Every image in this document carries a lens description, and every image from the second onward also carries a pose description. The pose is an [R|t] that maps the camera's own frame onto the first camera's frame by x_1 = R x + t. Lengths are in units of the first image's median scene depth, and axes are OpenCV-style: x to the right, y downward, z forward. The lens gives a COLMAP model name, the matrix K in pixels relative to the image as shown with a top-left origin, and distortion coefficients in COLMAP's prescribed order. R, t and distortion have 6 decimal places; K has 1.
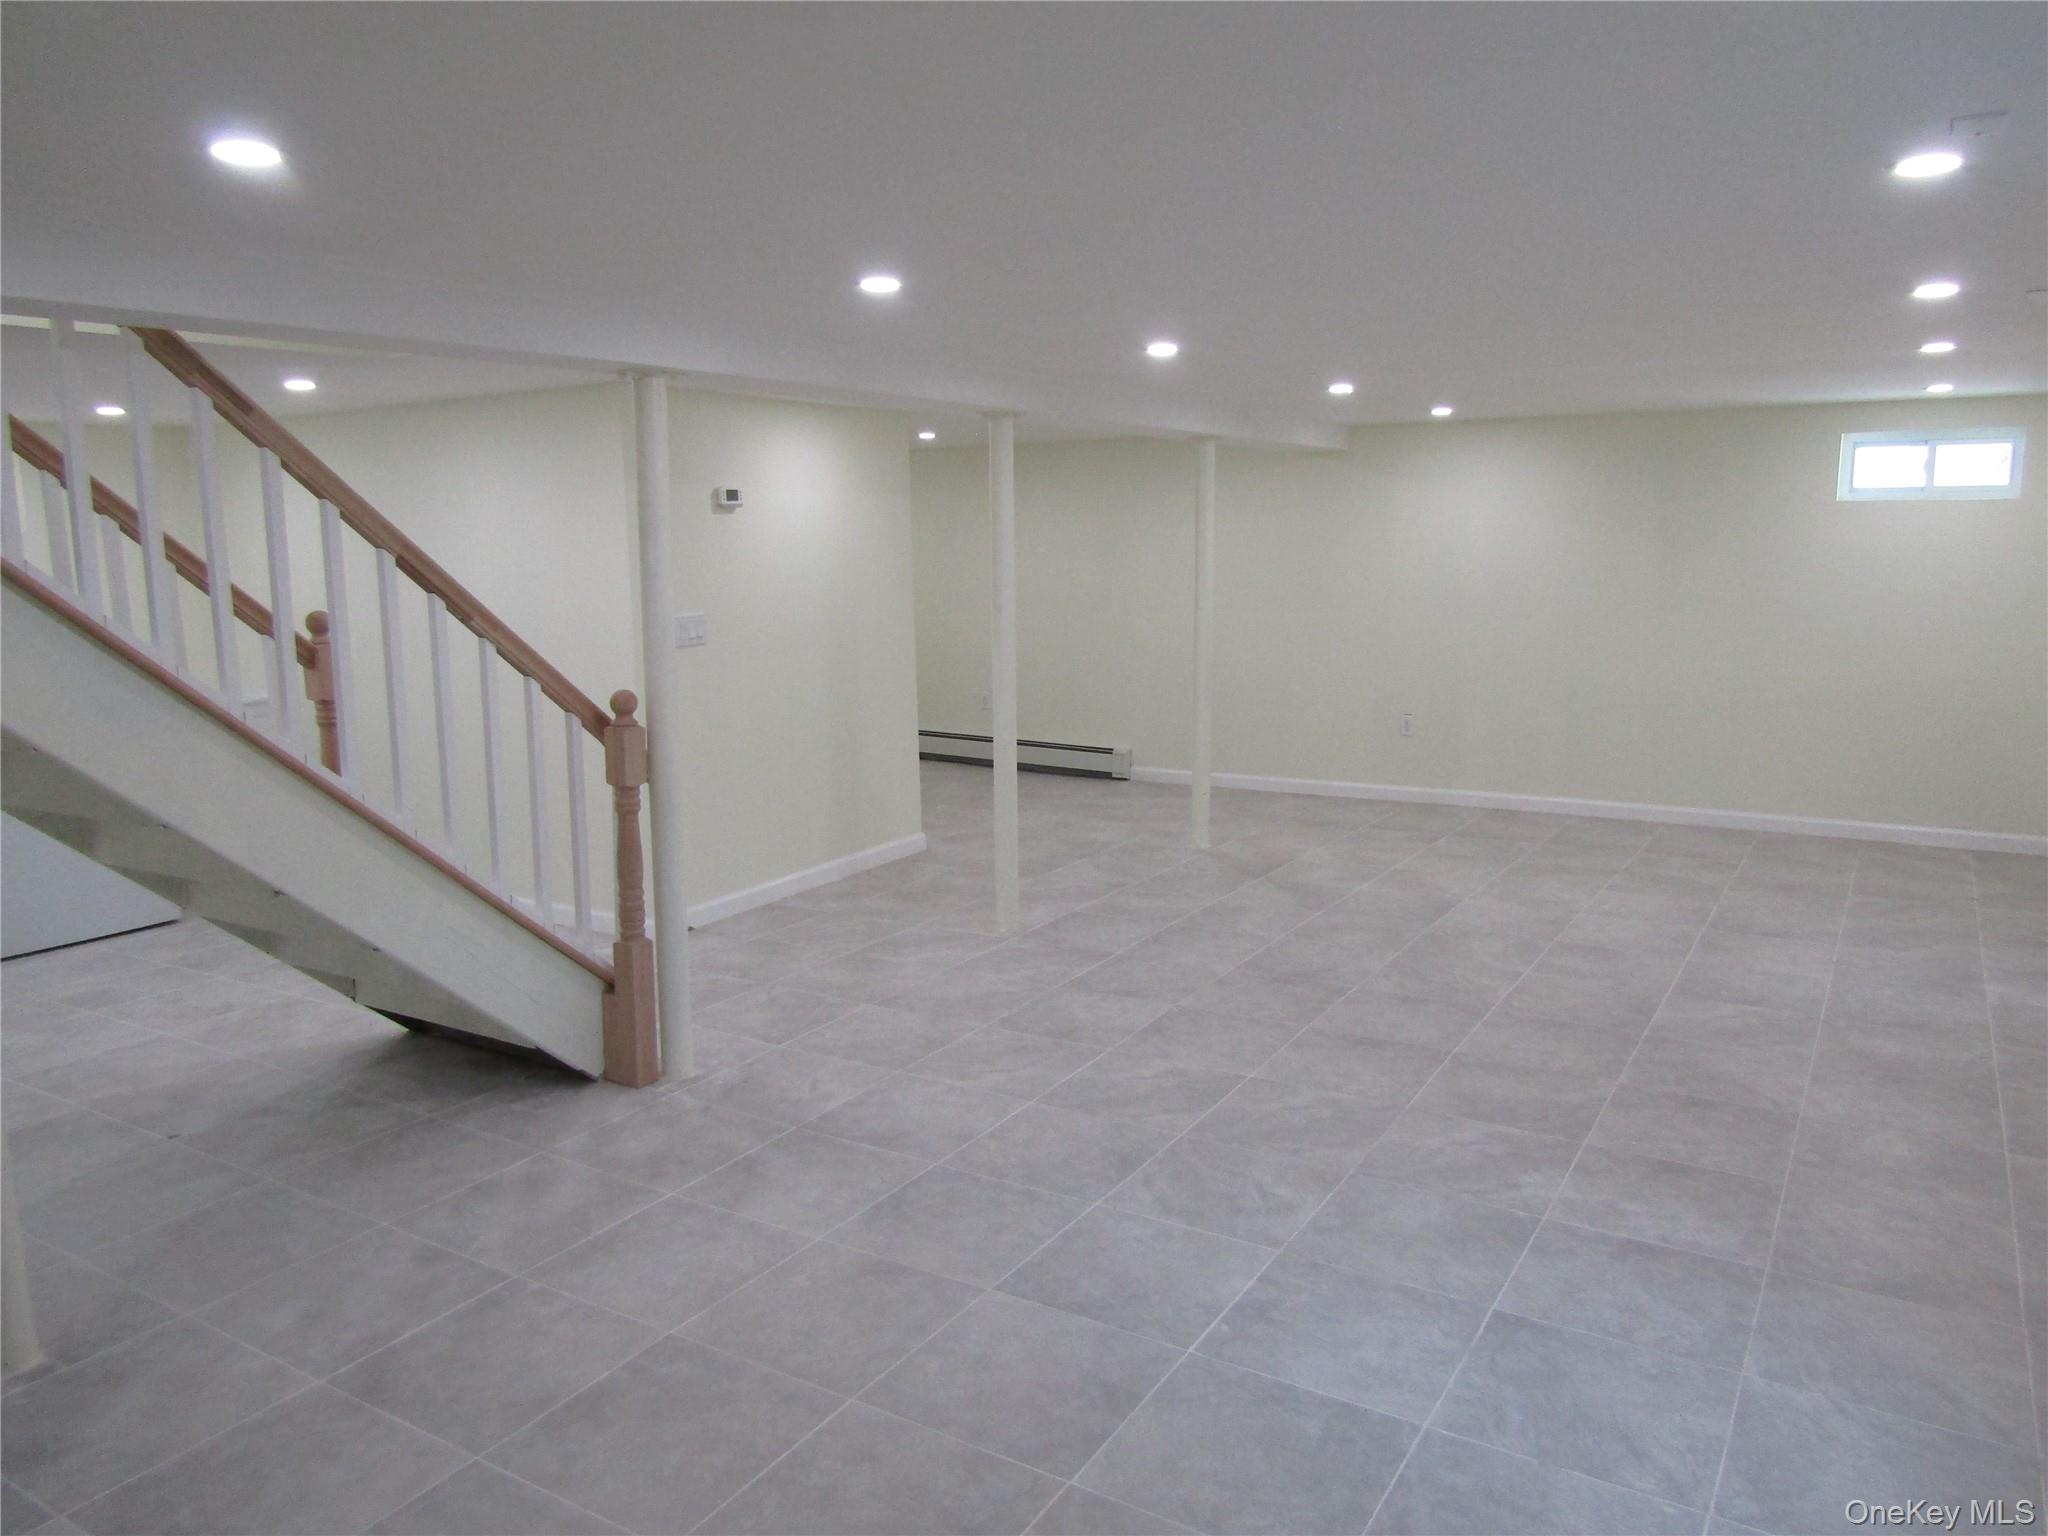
lens RADIAL K [[1472.2, 0, 1019.1], [0, 1472.2, 766.0], [0, 0, 1]] dist [-0.005969, 0.003593]
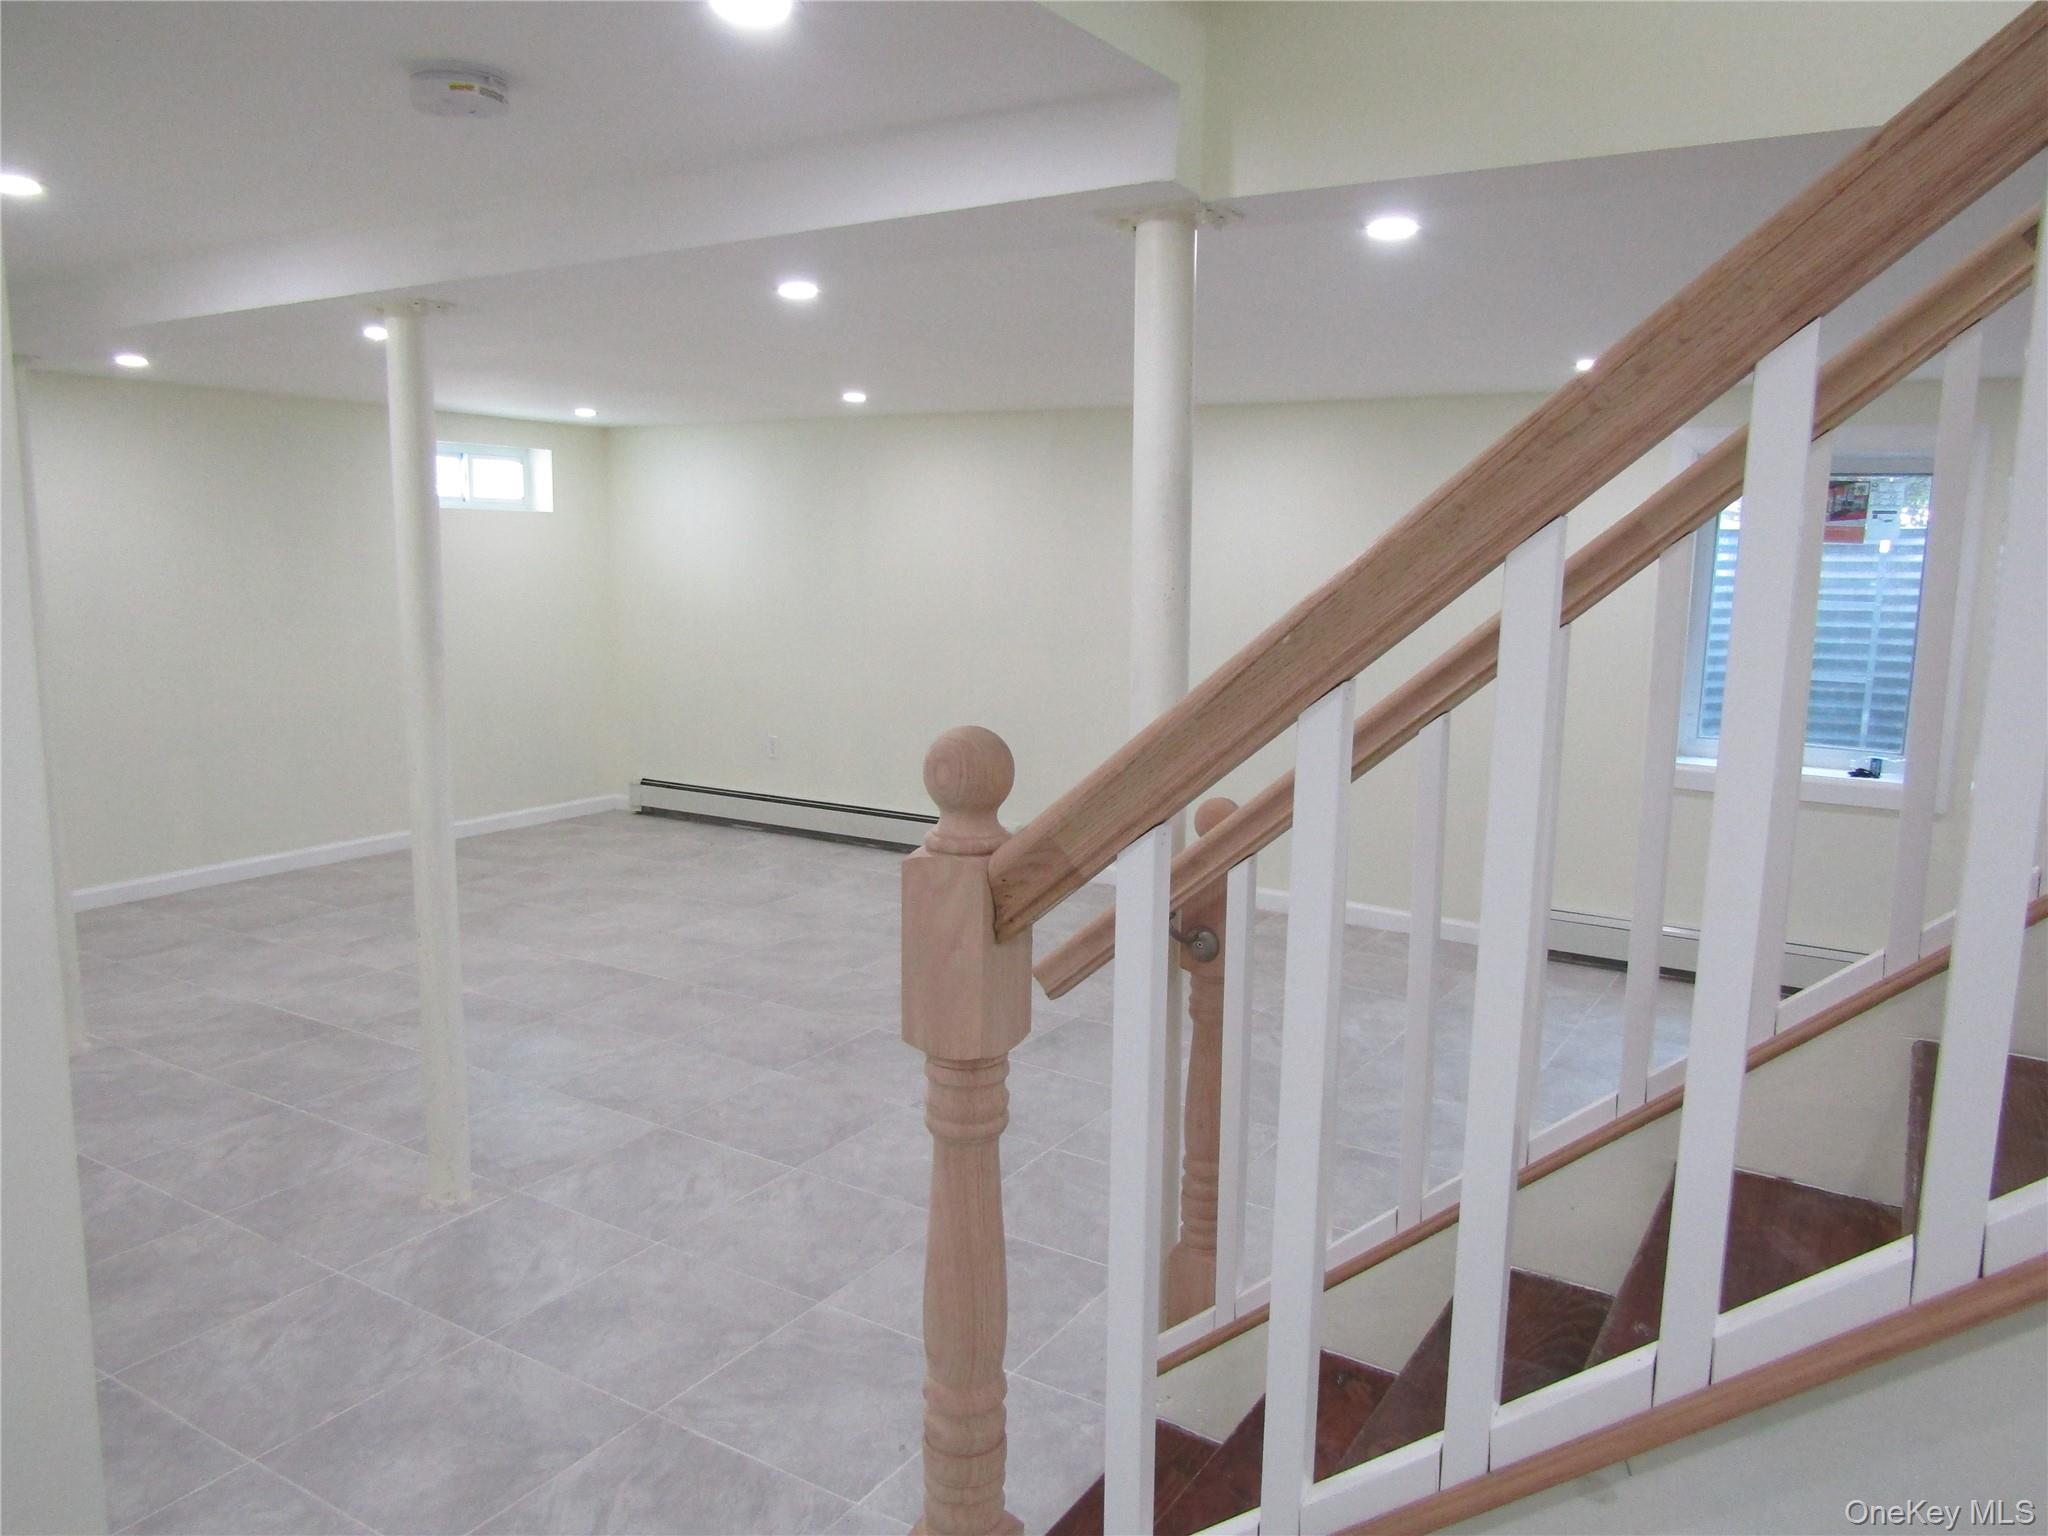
lens RADIAL K [[1472.2, 0, 1027.8], [0, 1472.2, 768.9], [0, 0, 1]] dist [-0.005969, 0.003593]
pose [[-0.000071, -0.139329, 0.990246, -0.671822], [0.138310, 0.980728, 0.138000, -0.126297], [-0.990389, 0.136970, 0.019201, 0.872298]]
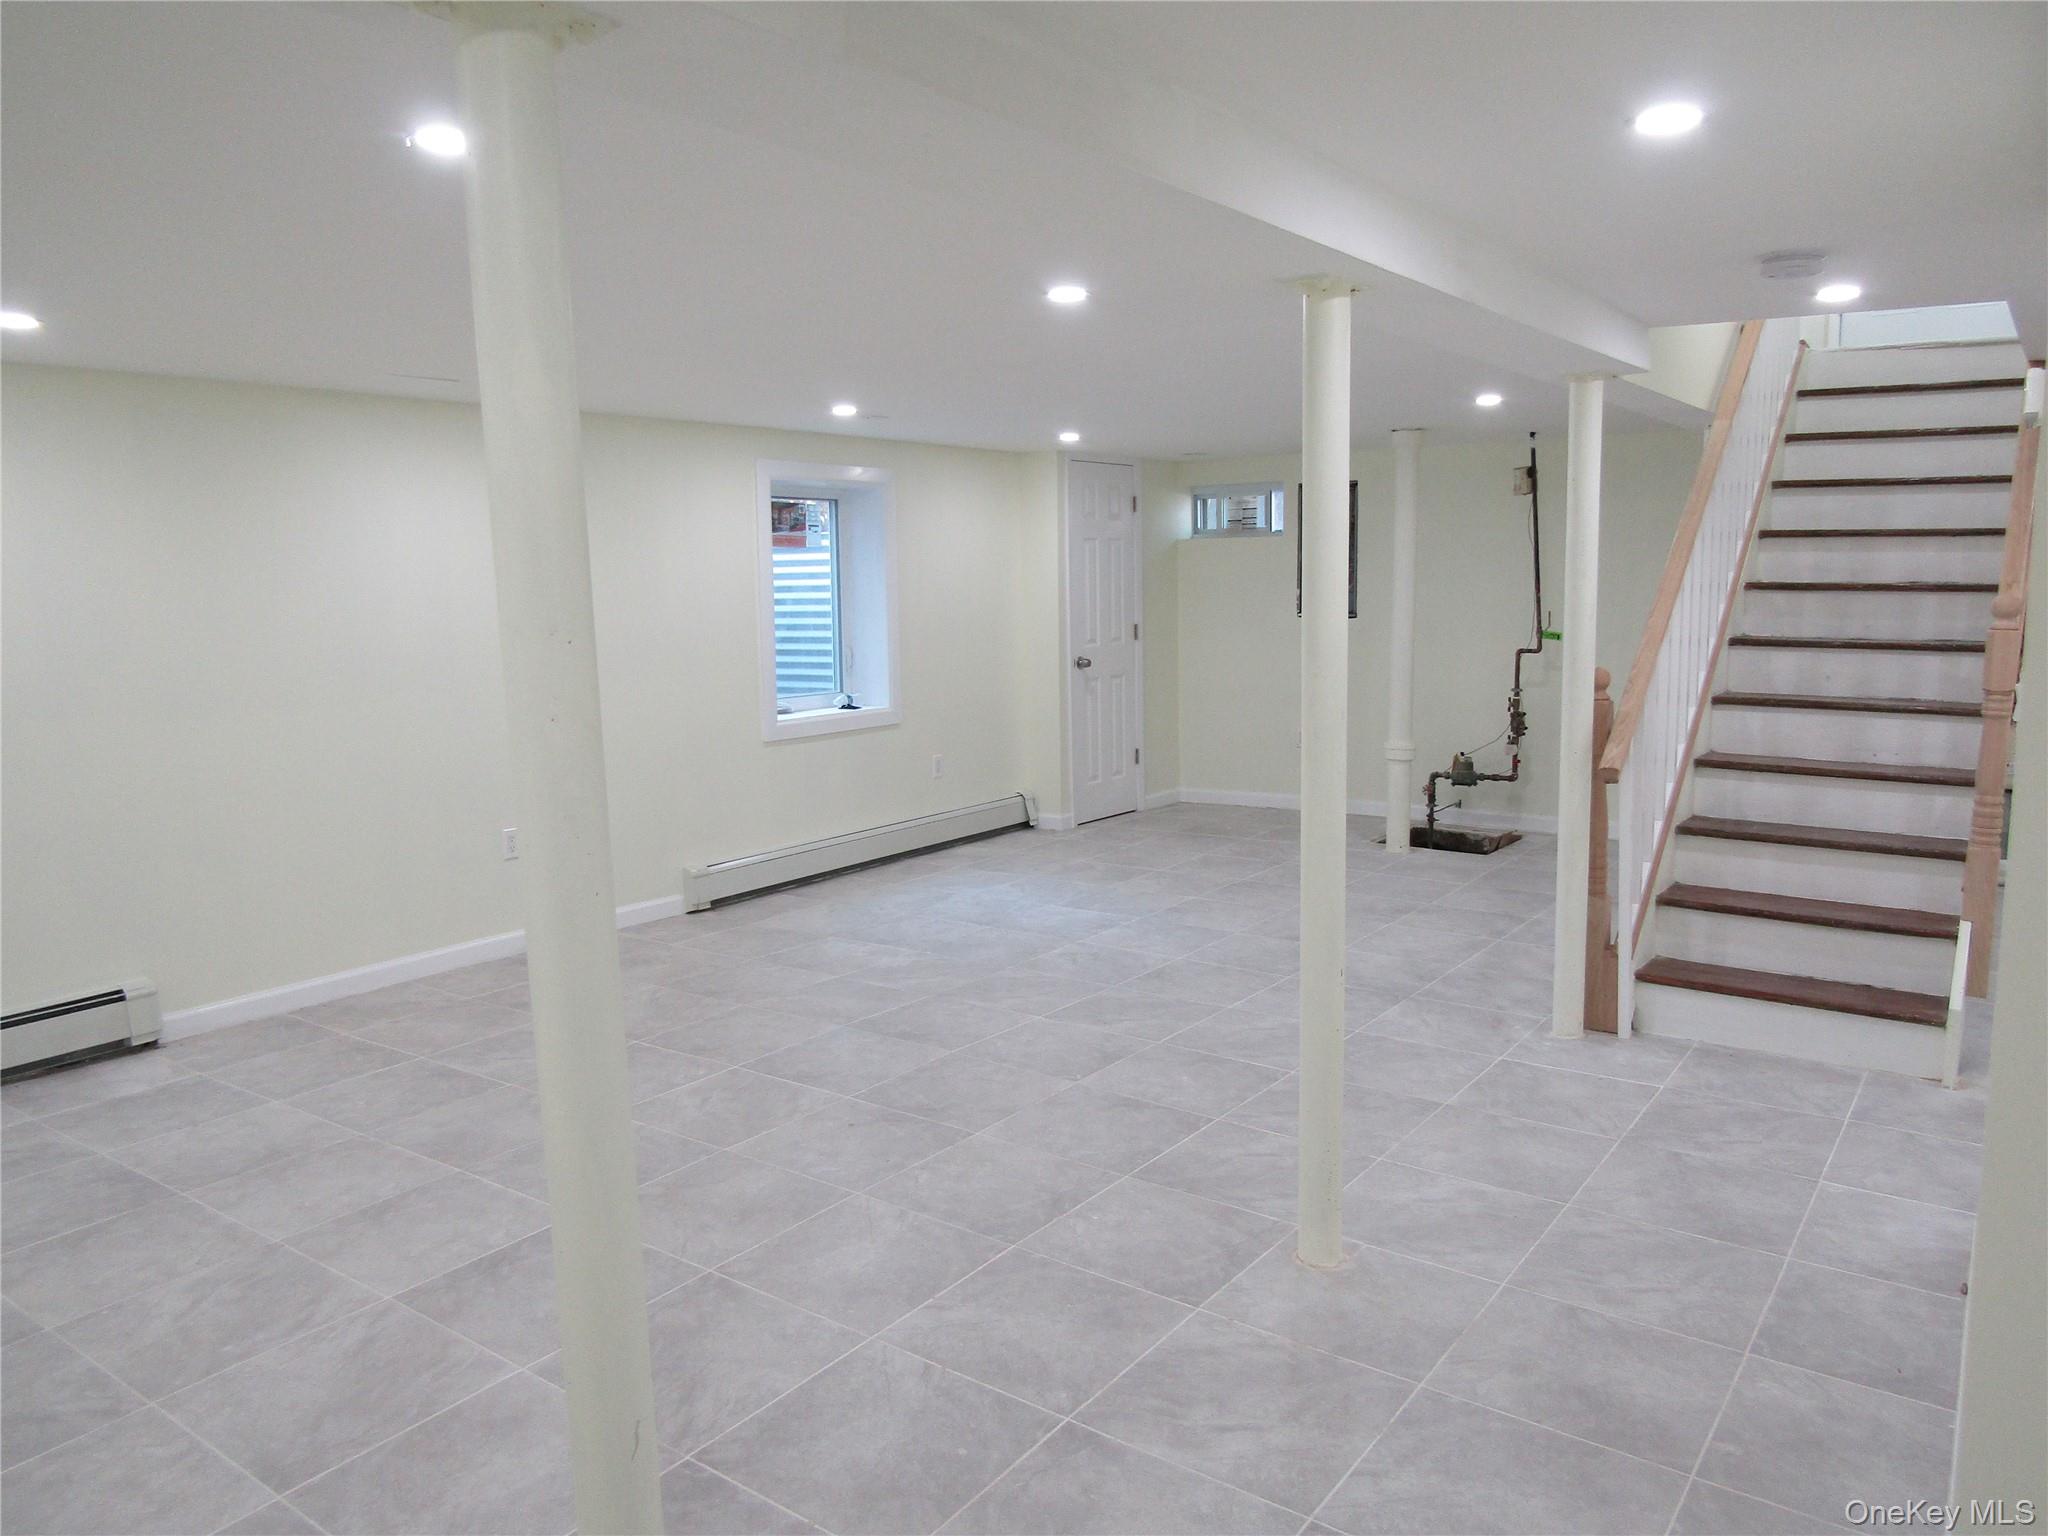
lens RADIAL K [[1472.2, 0, 1035.3], [0, 1472.2, 776.0], [0, 0, 1]] dist [-0.005969, 0.003593]
pose [[-0.997347, 0.020079, 0.069964, 0.064887], [0.039611, 0.956125, 0.290267, -0.256697], [-0.061066, 0.292268, -0.954385, 1.737043]]
